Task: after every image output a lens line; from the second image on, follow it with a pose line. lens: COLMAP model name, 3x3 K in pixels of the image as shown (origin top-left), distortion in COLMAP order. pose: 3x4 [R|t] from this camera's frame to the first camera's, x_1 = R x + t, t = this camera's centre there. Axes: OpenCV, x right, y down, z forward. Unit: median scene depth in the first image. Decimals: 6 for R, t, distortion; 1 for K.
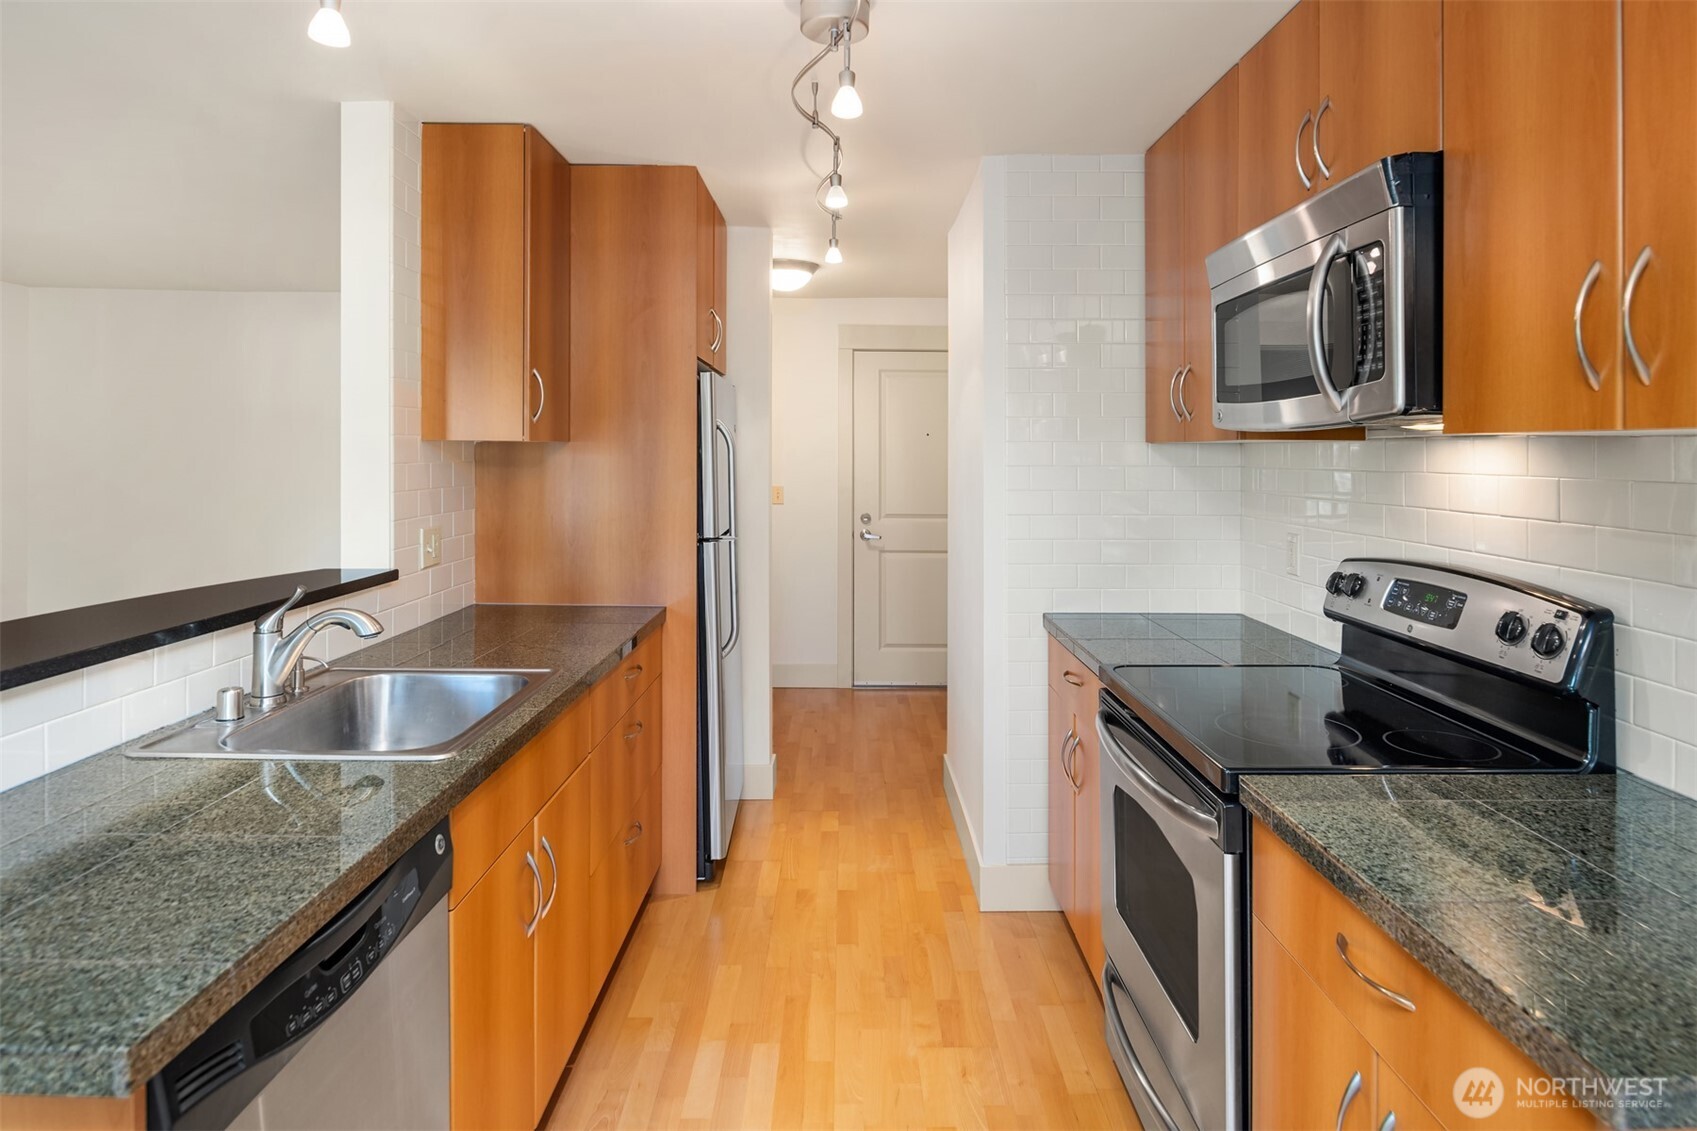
lens RADIAL K [[969.1, 0, 843.9], [0, 969.1, 463.7], [0, 0, 1]] dist [-0.000617, -0.000262]
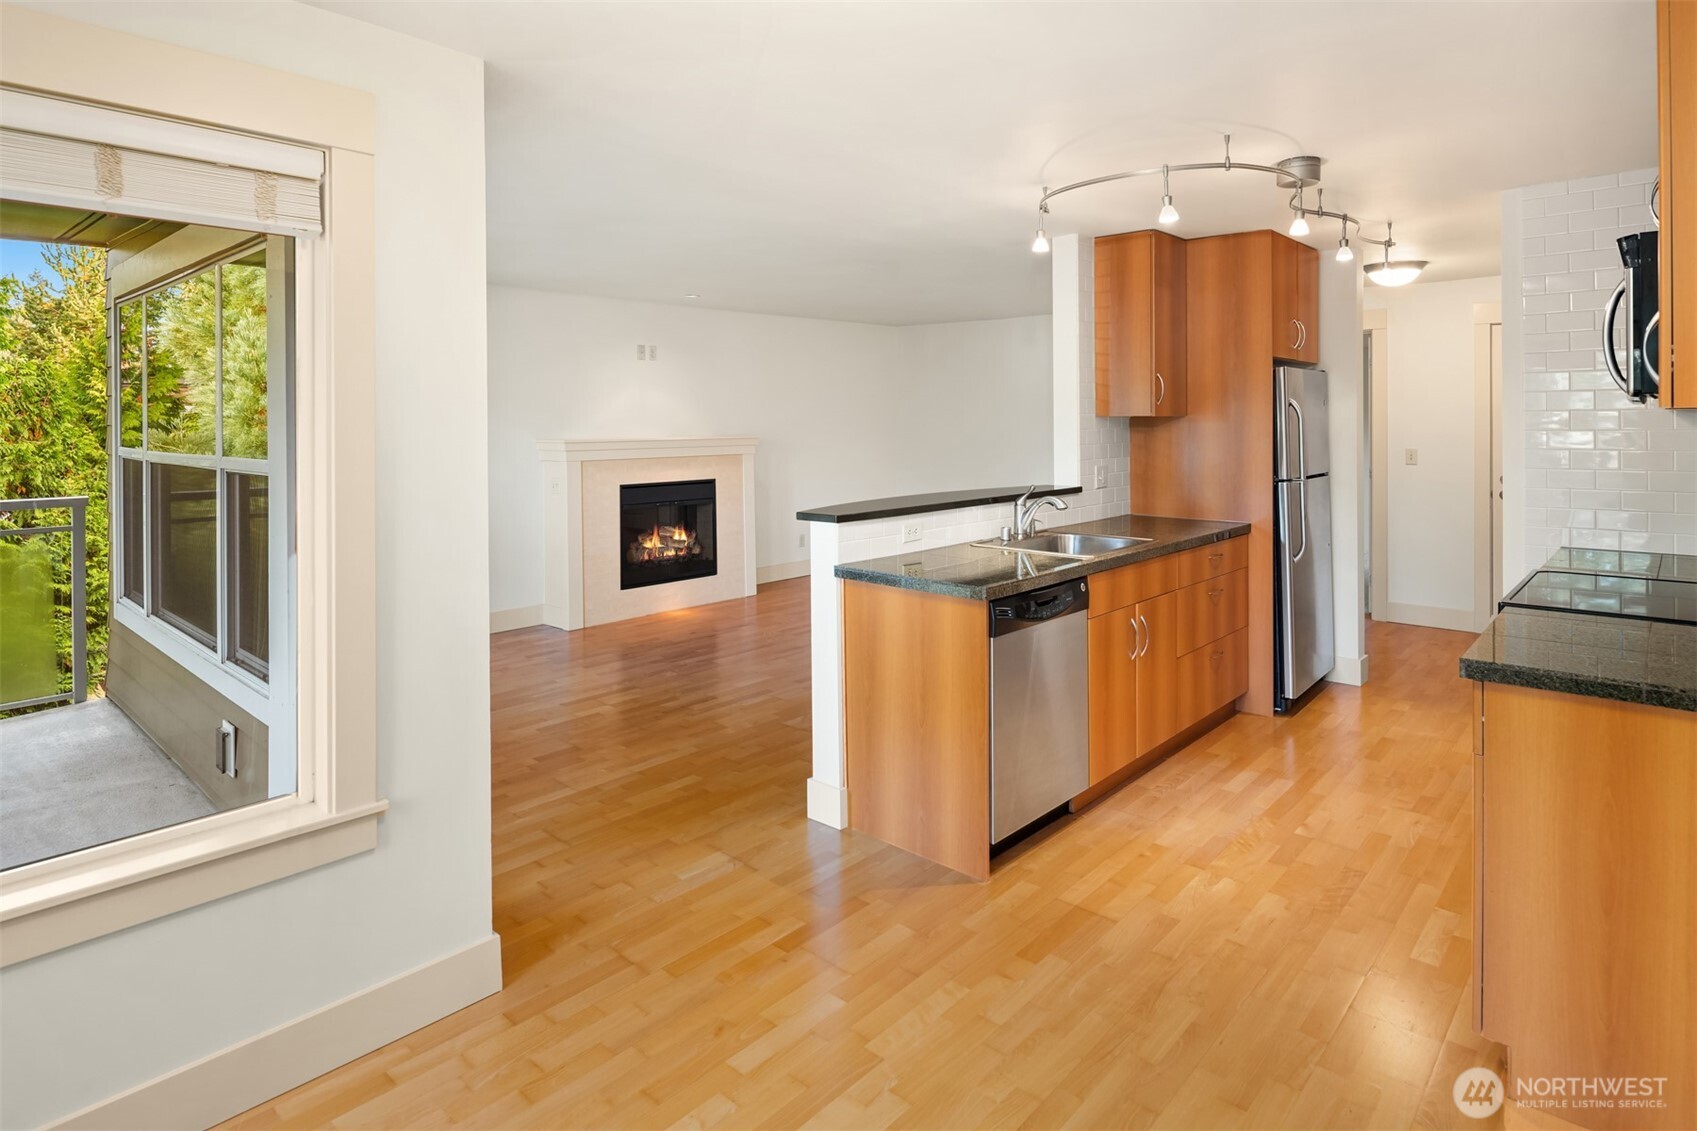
lens RADIAL K [[941.7, 0, 822.3], [0, 941.7, 430.1], [0, 0, 1]] dist [-0.004060, -0.002058]
pose [[0.735165, -0.004344, -0.677874, 0.374769], [0.003448, 0.999990, -0.002669, 0.003664], [0.677879, -0.000375, 0.735173, -0.624892]]
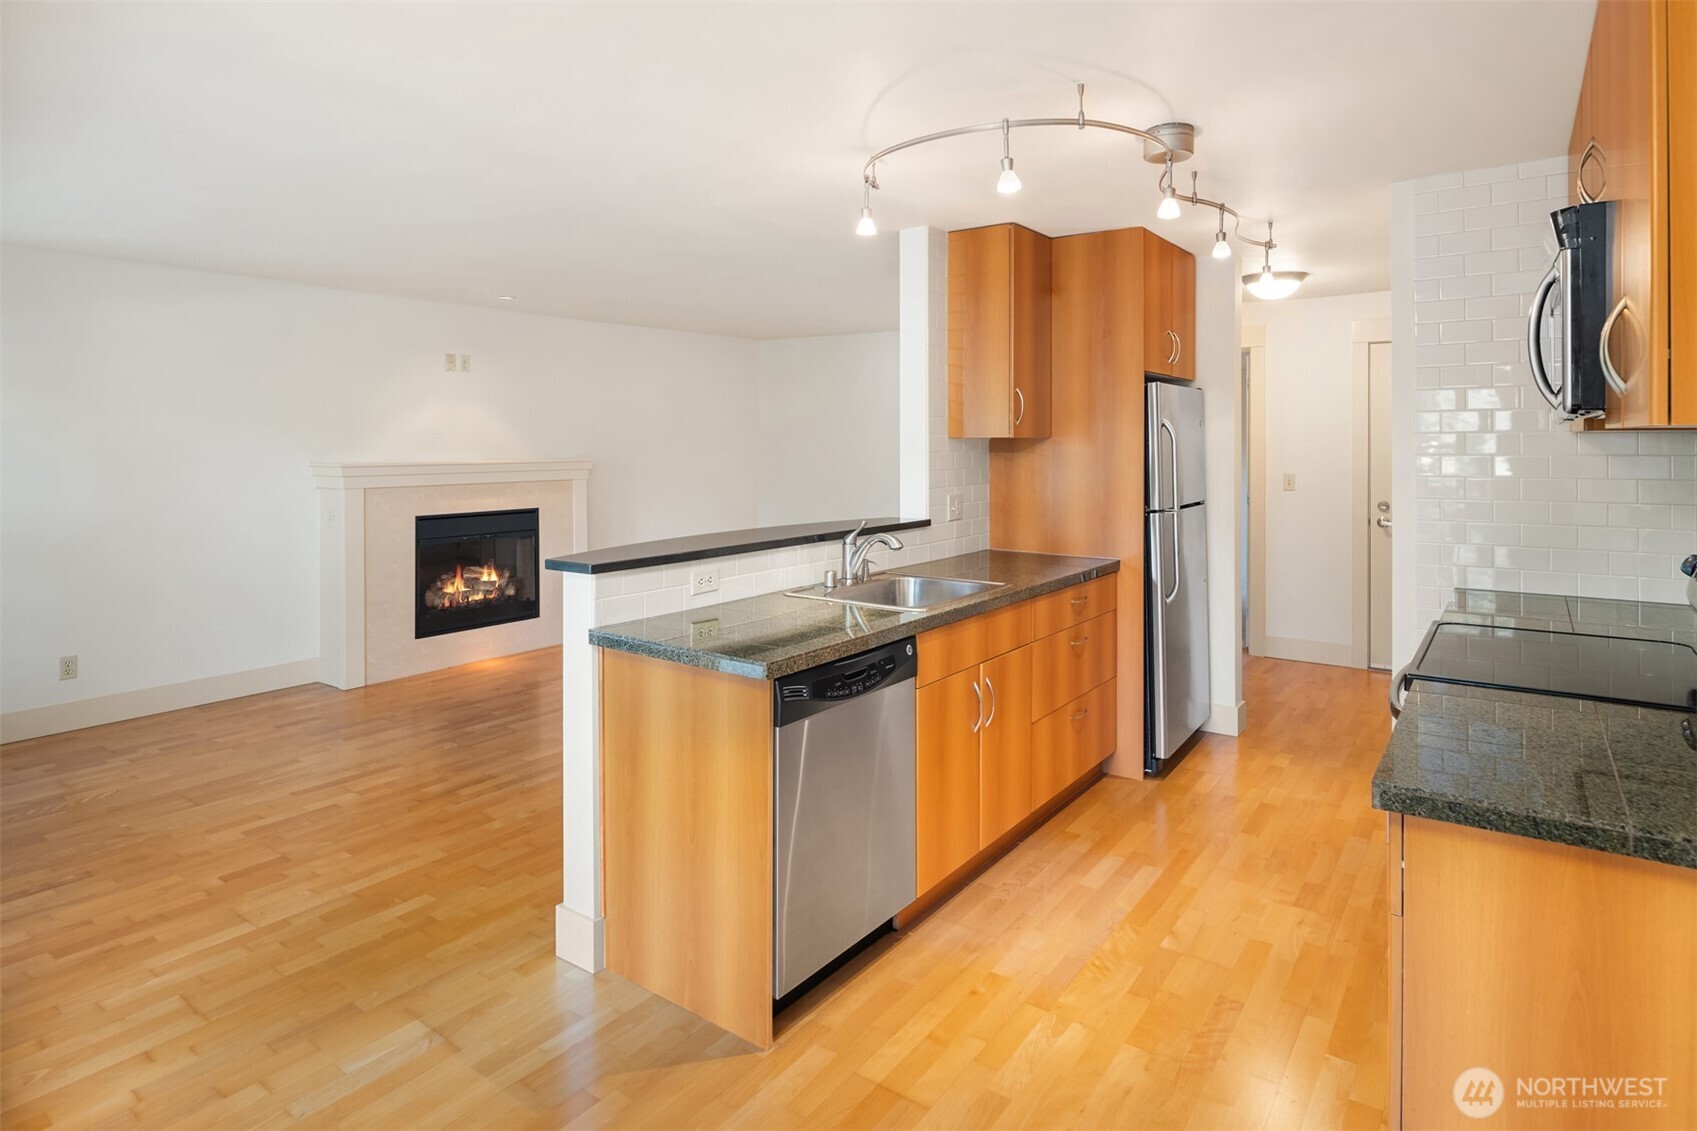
lens RADIAL K [[936.2, 0, 822.3], [0, 936.2, 454.1], [0, 0, 1]] dist [-0.004838, -0.002366]
pose [[0.800134, -0.001102, -0.599821, 0.304440], [0.001383, 0.999999, 0.000008, 0.001253], [0.599820, -0.000835, 0.800134, -0.321239]]
